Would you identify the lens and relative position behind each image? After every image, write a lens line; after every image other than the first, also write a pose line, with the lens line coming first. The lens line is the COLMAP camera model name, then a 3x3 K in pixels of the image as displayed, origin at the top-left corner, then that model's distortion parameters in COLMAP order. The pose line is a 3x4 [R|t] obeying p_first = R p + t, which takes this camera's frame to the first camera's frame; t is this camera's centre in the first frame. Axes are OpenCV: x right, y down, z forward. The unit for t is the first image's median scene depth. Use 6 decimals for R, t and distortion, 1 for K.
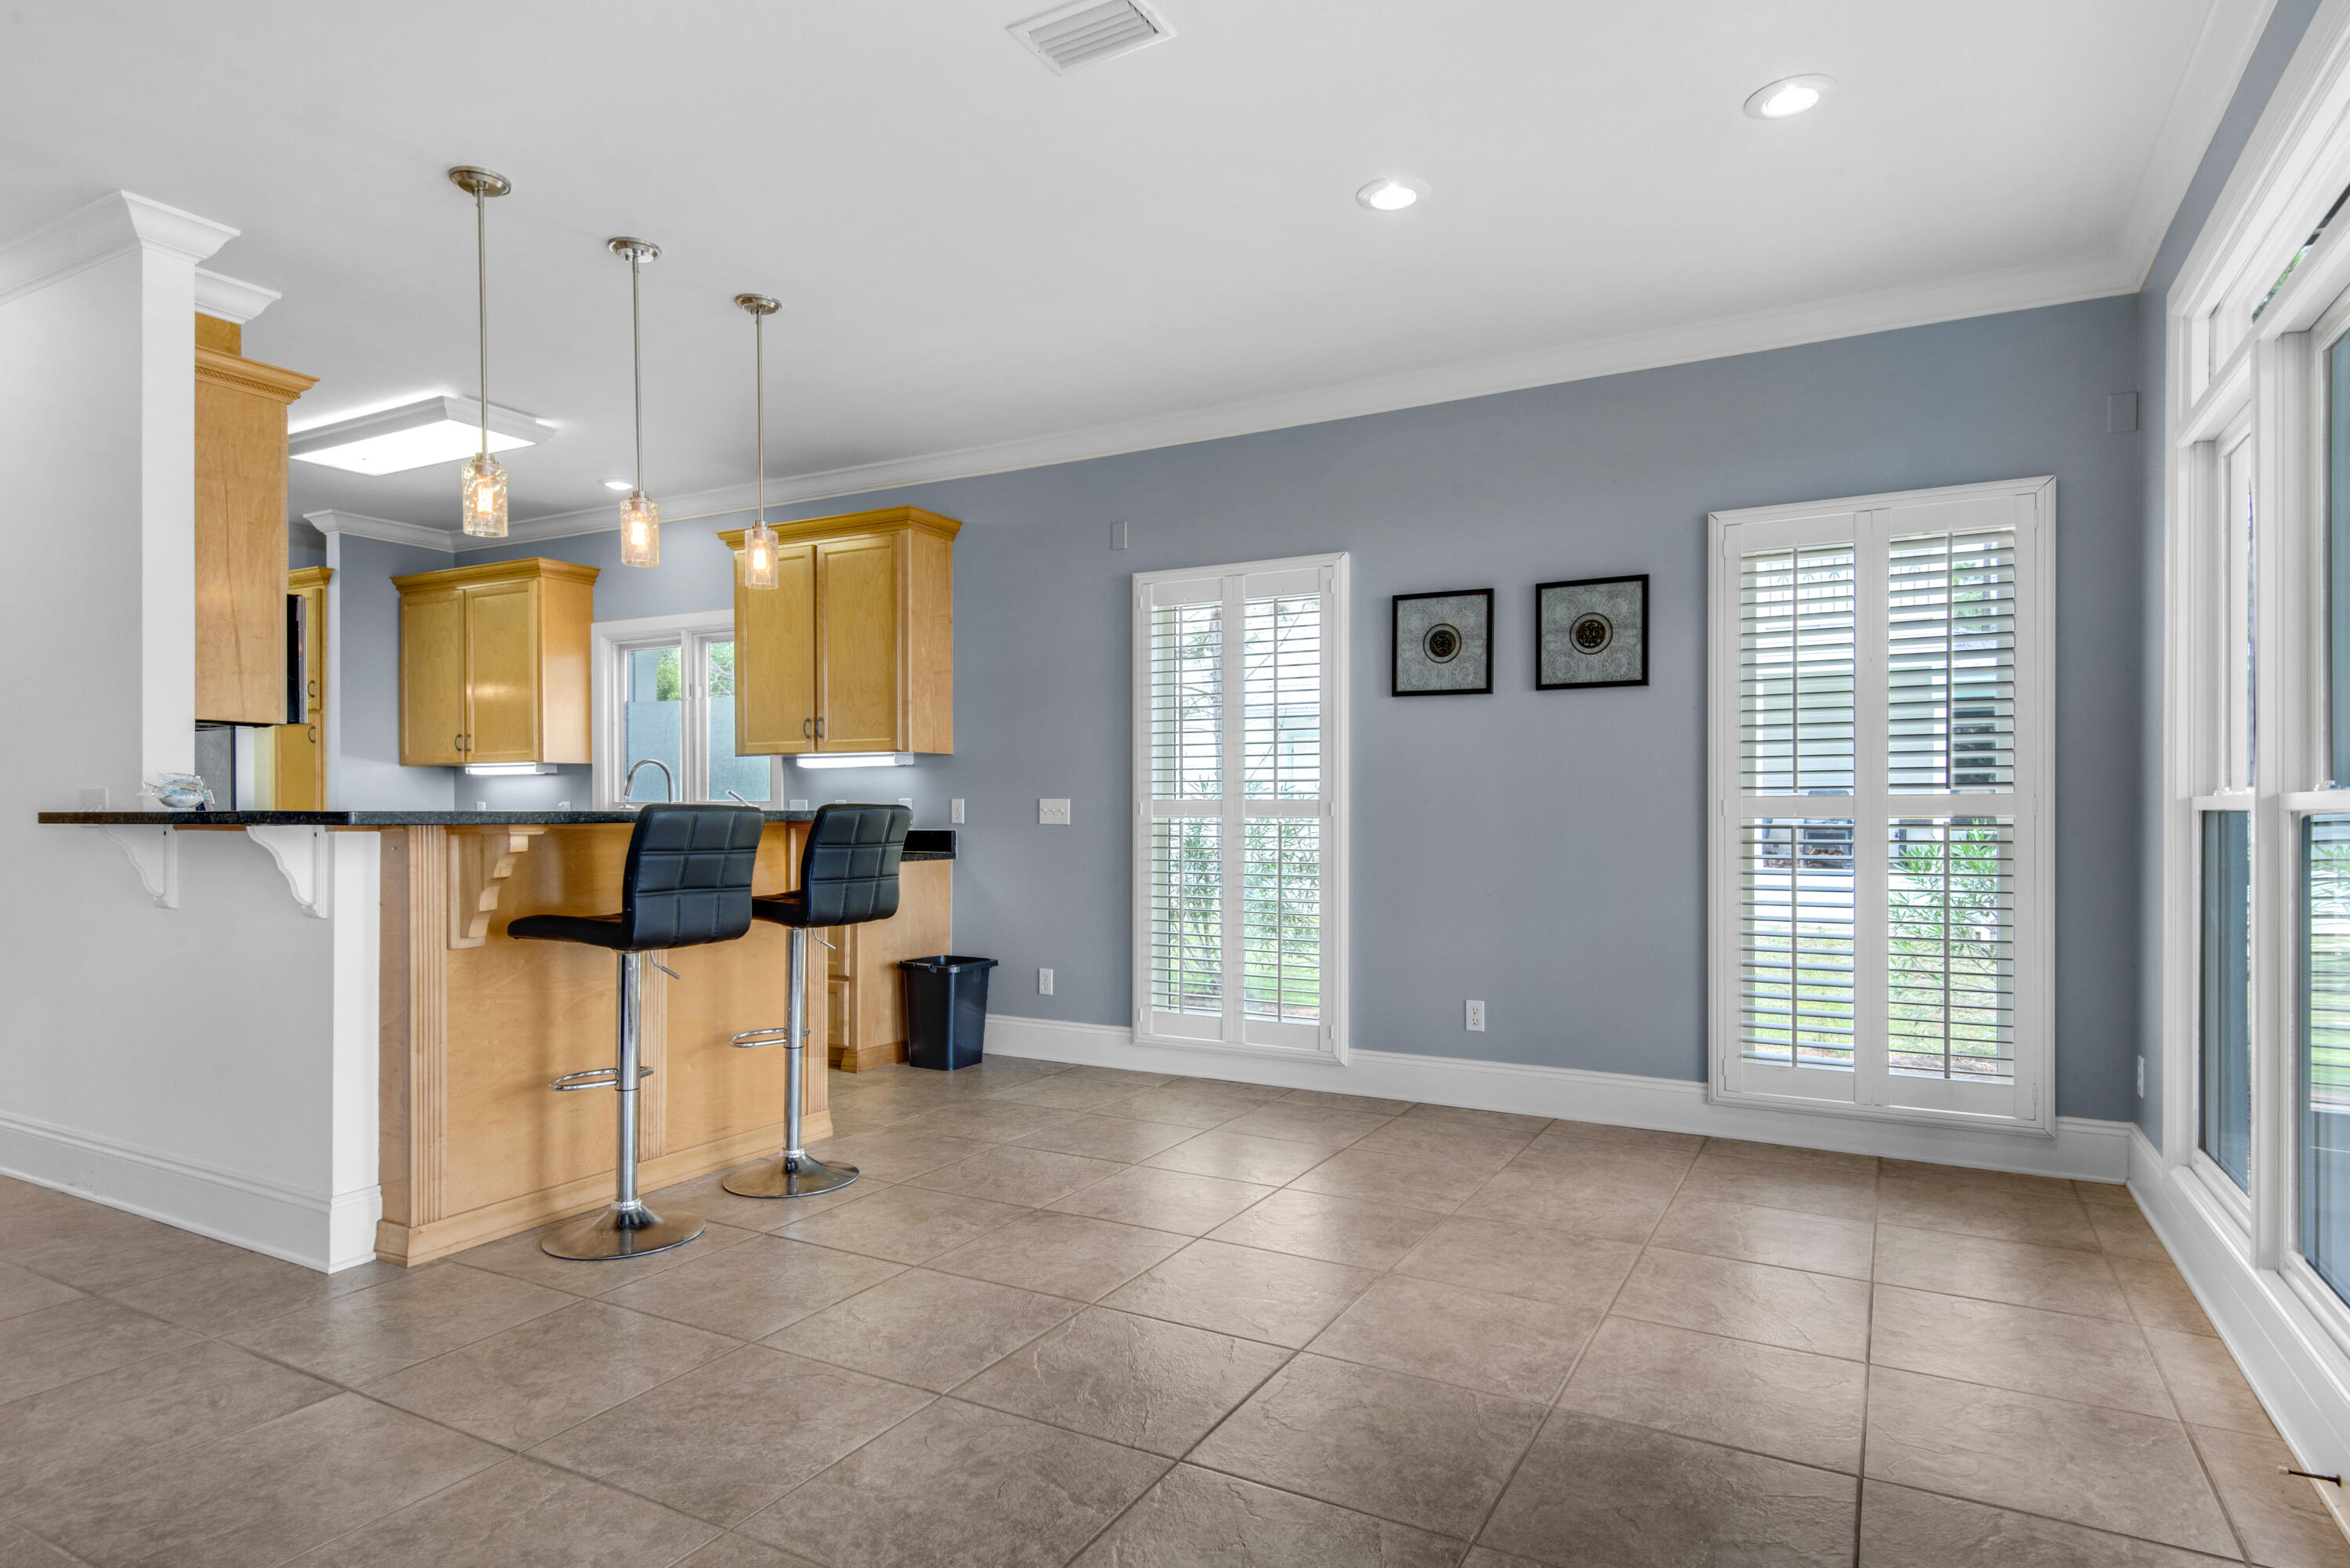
lens RADIAL K [[1281.0, 0, 1184.8], [0, 1281.0, 807.6], [0, 0, 1]] dist [0.012131, 0.000304]
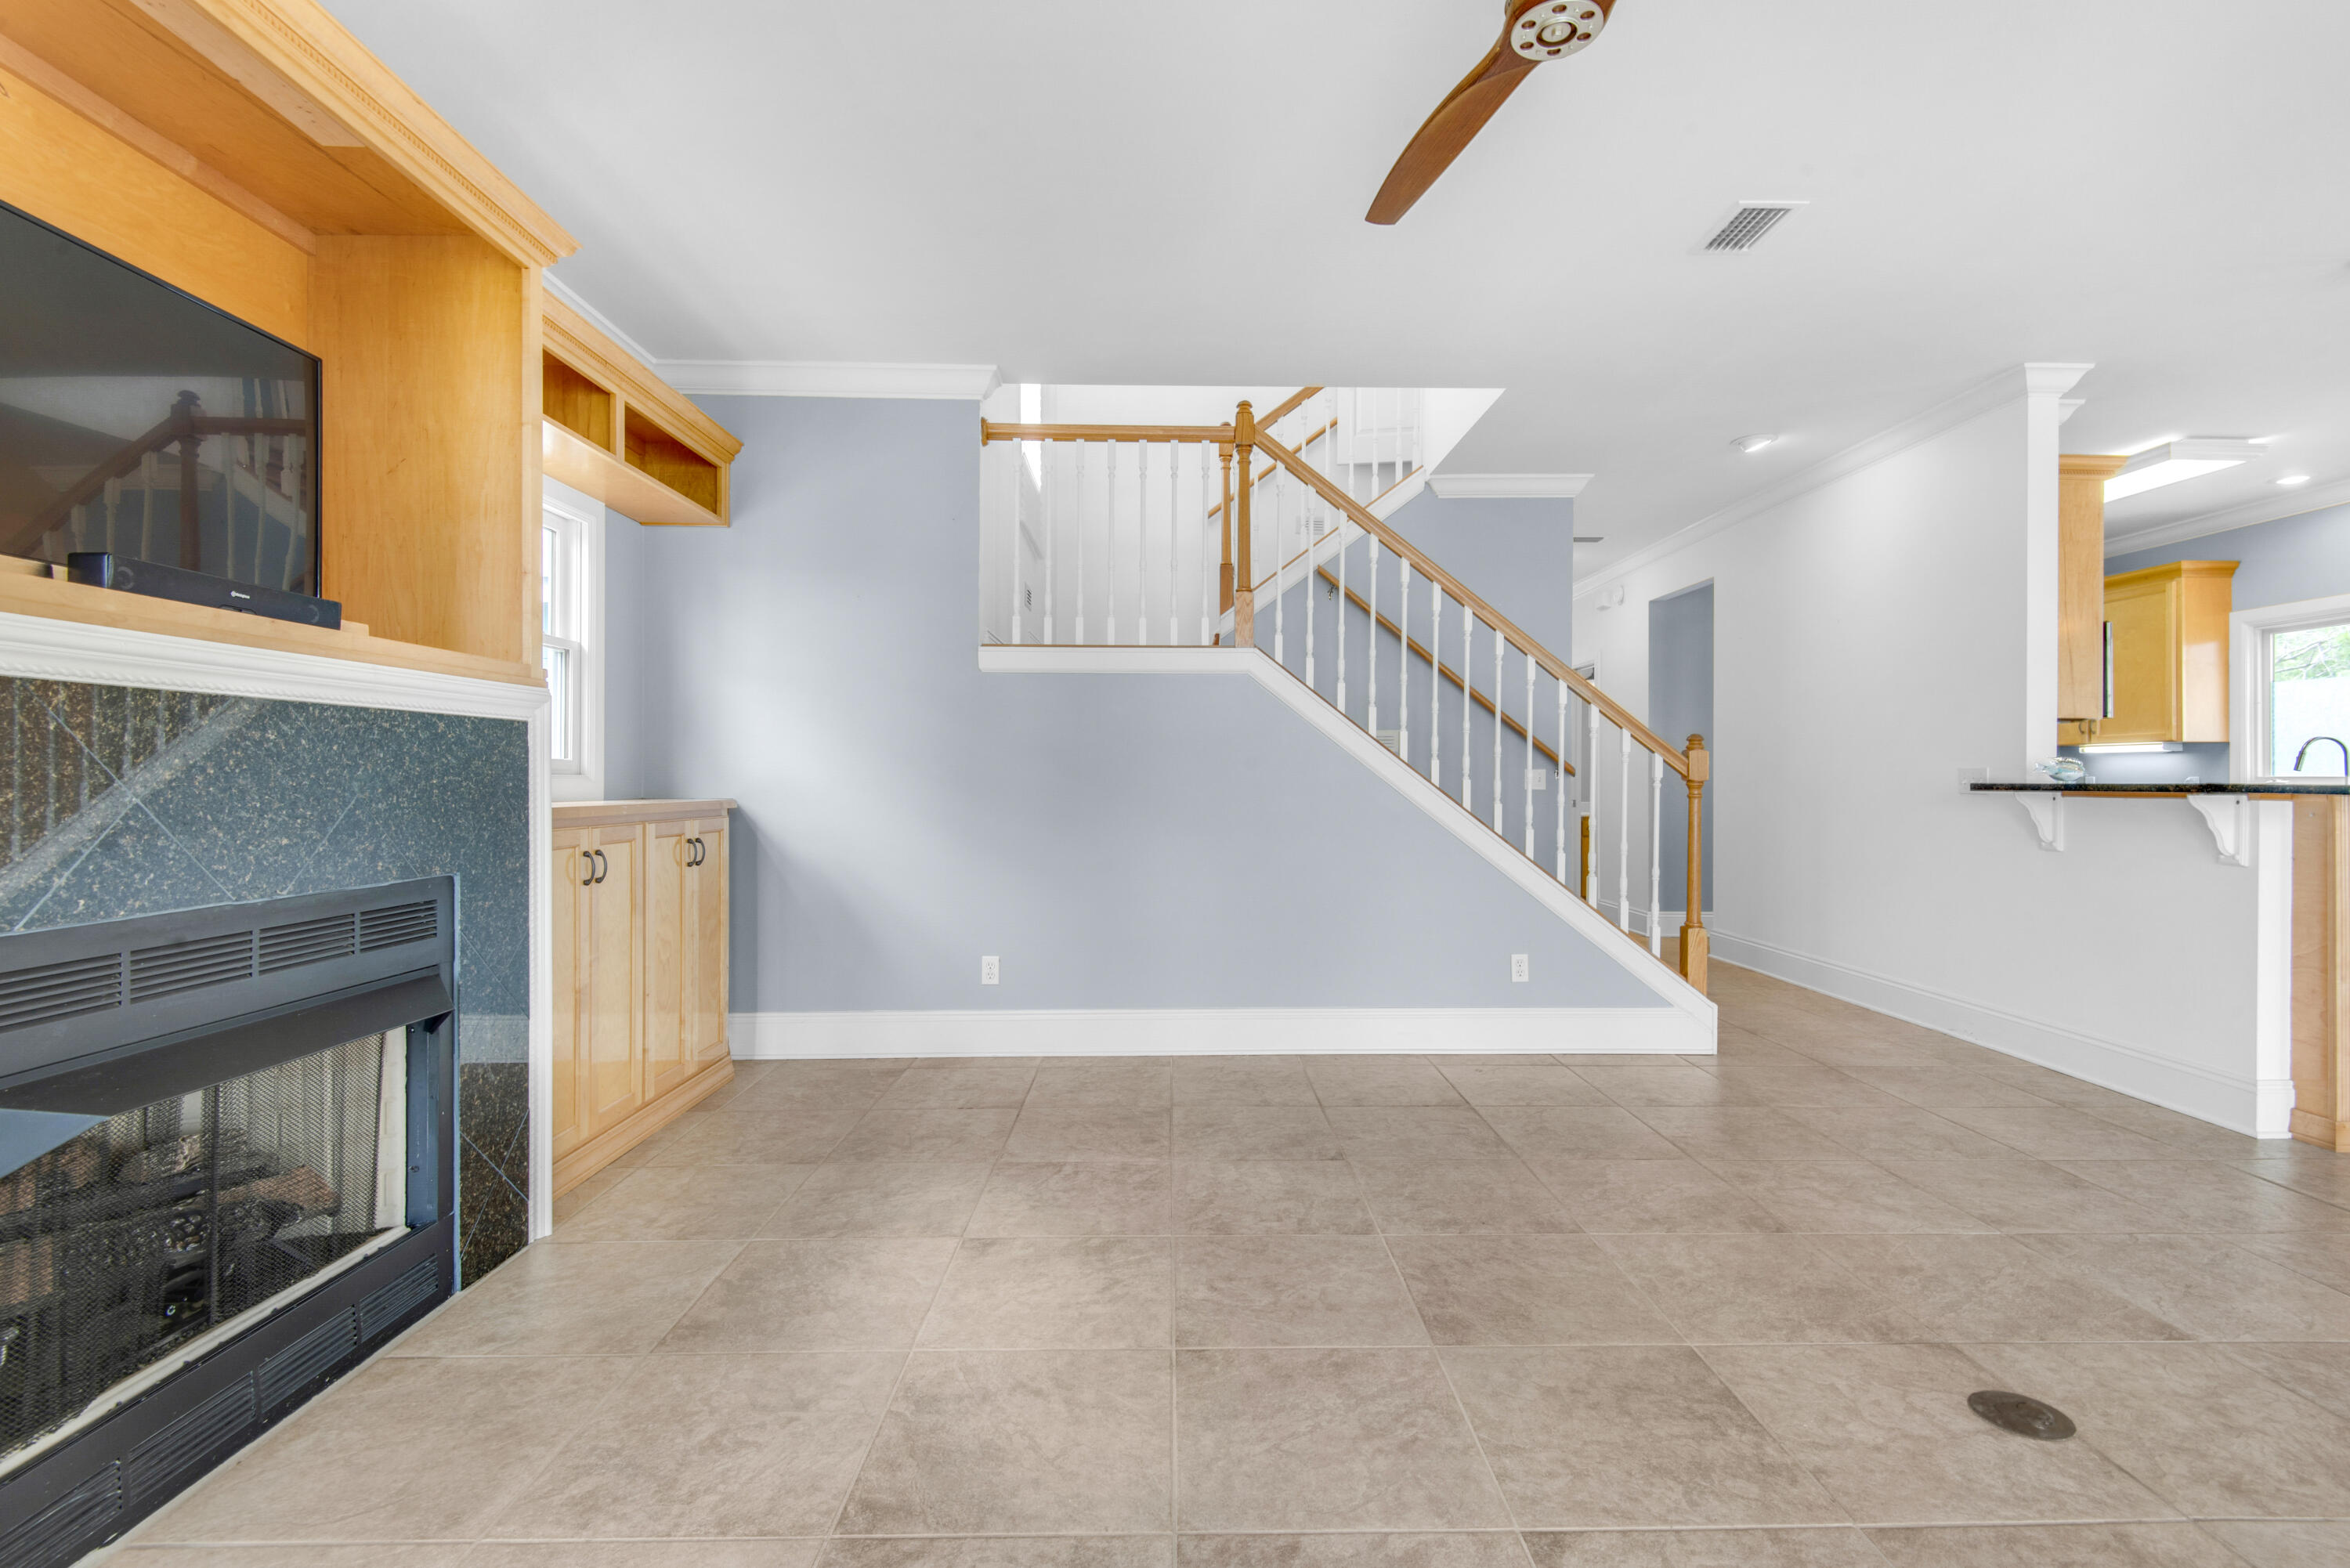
lens RADIAL K [[1081.6, 0, 1182.6], [0, 1081.6, 763.9], [0, 0, 1]] dist [0.028163, -0.013340]
pose [[0.519567, -0.004248, -0.854419, -0.250558], [-0.008019, 0.999919, -0.009847, 0.001452], [0.854392, 0.011968, 0.519491, -0.458943]]
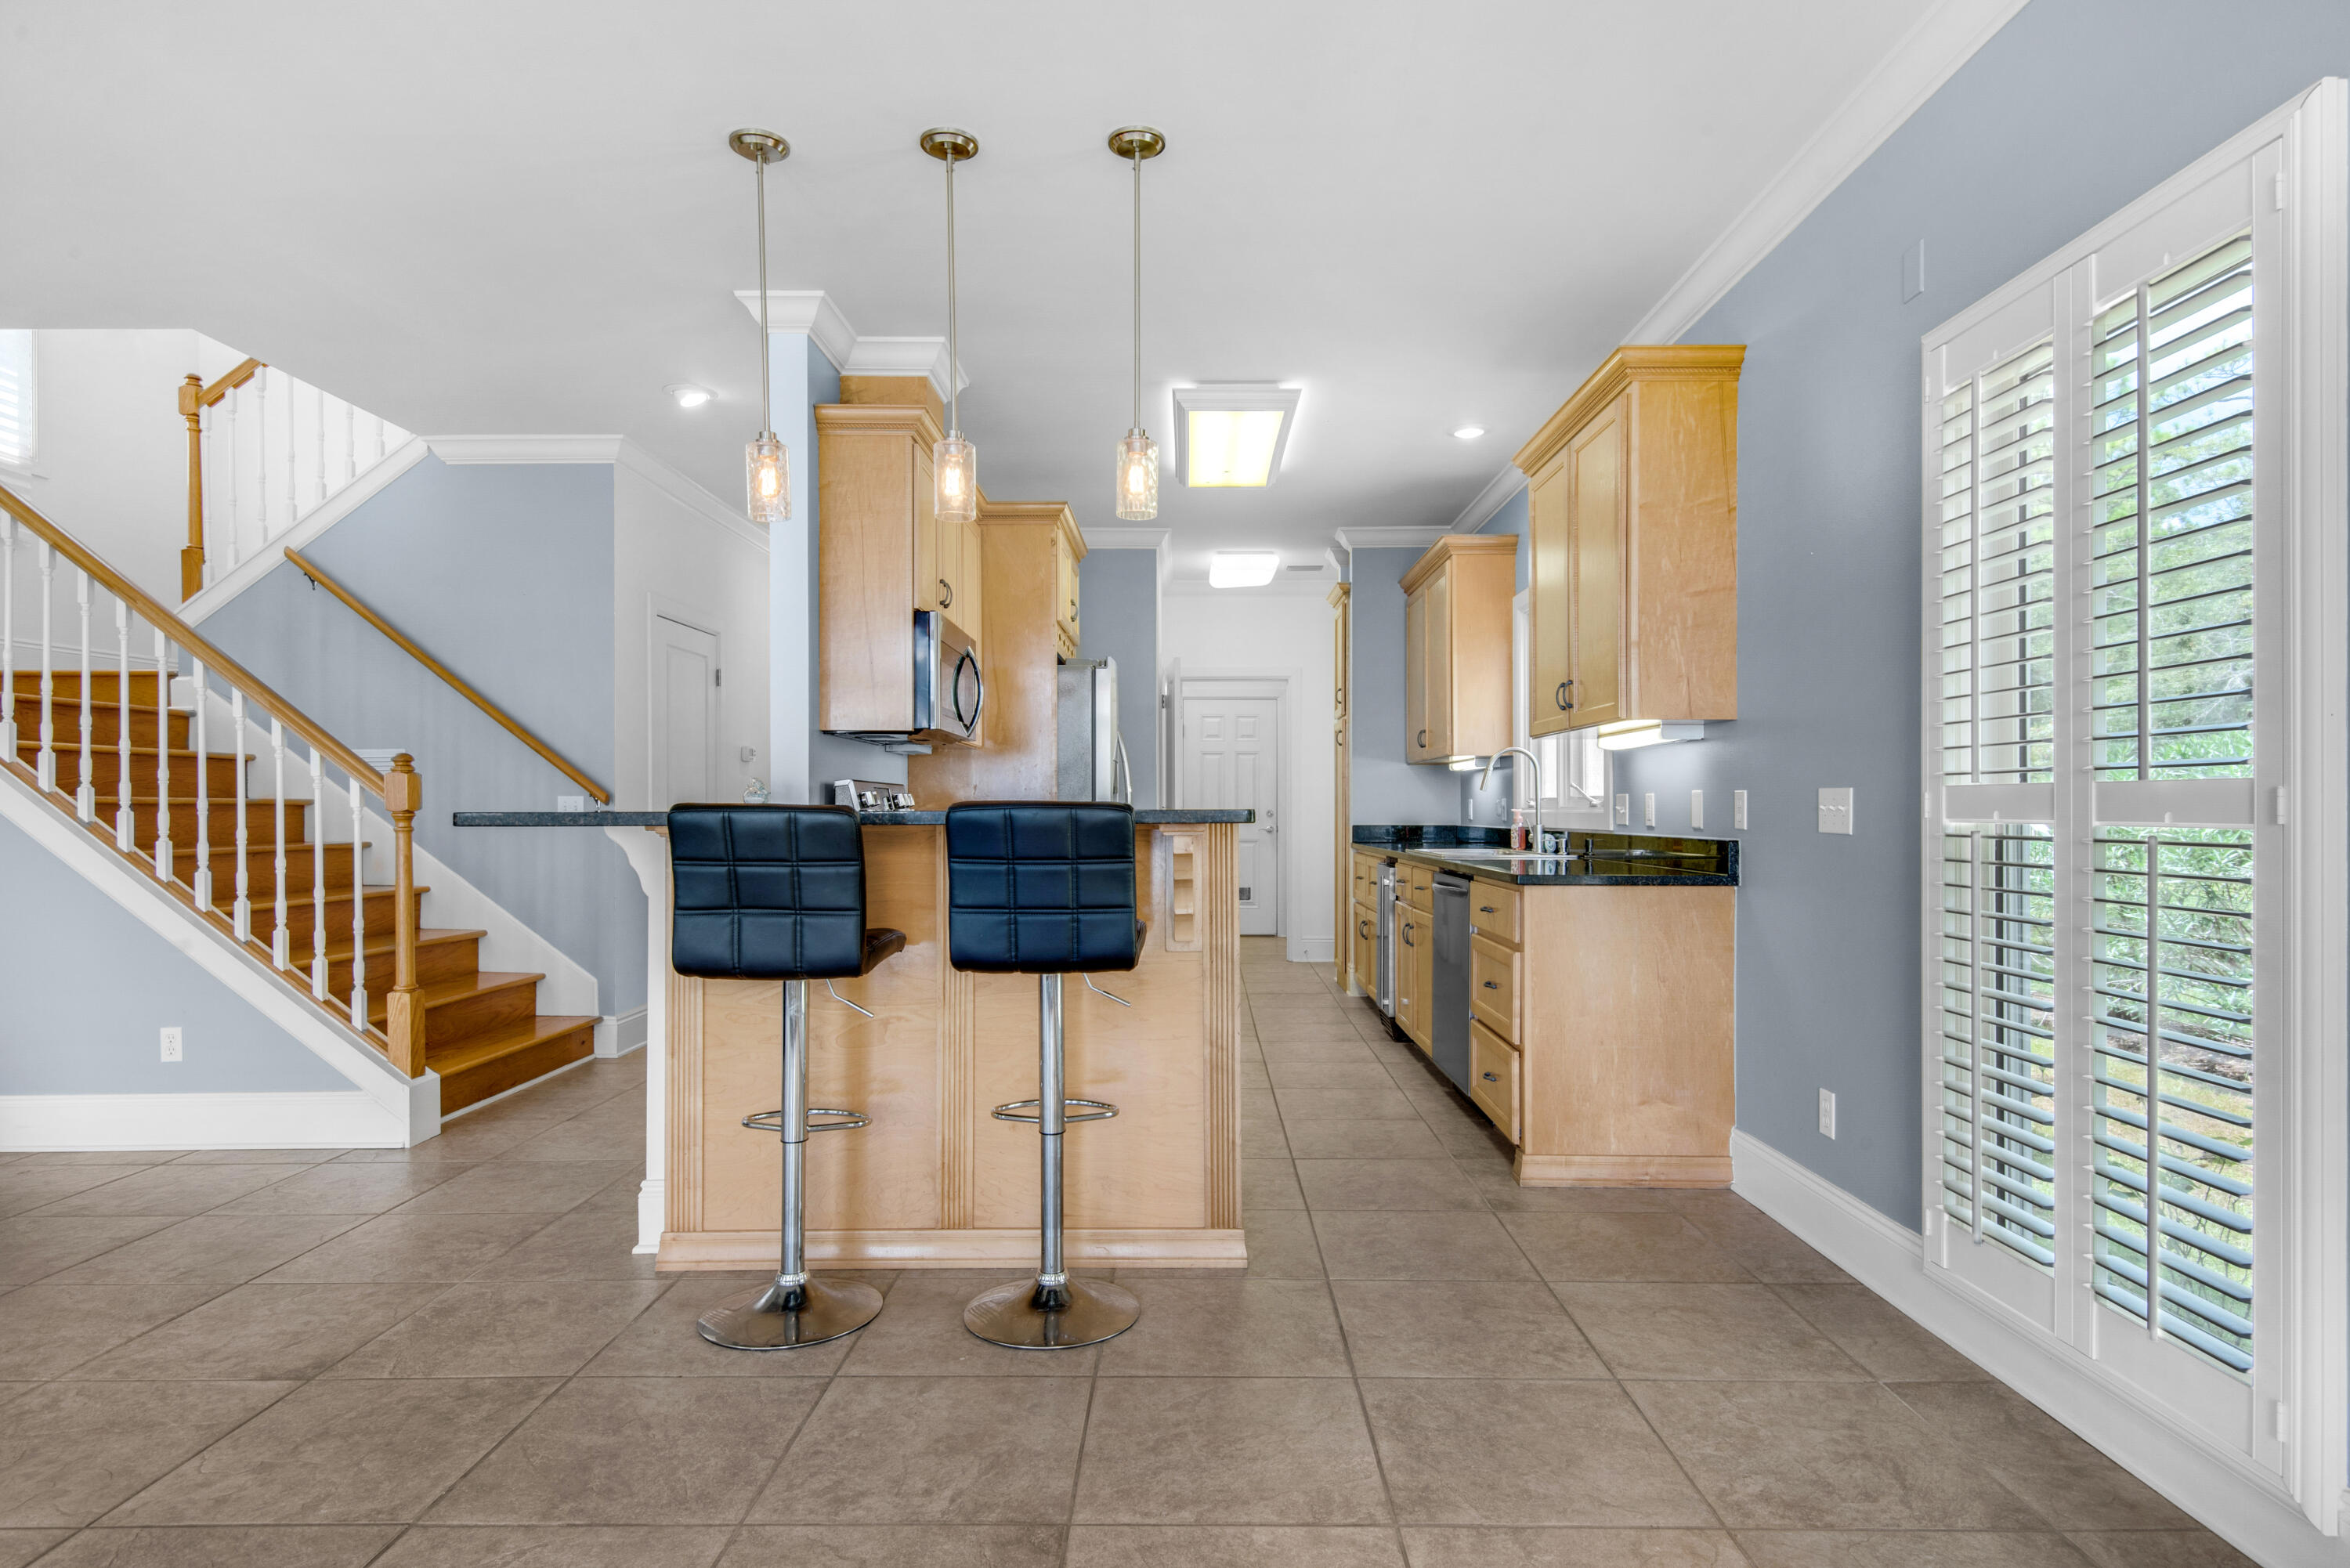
lens RADIAL K [[1281.0, 0, 1150.1], [0, 1281.0, 805.4], [0, 0, 1]] dist [0.012131, 0.000304]
pose [[0.480725, -0.002028, -0.876869, 0.381773], [0.003851, 0.999993, -0.000202, -0.000078], [0.876863, -0.003280, 0.480729, 0.734334]]
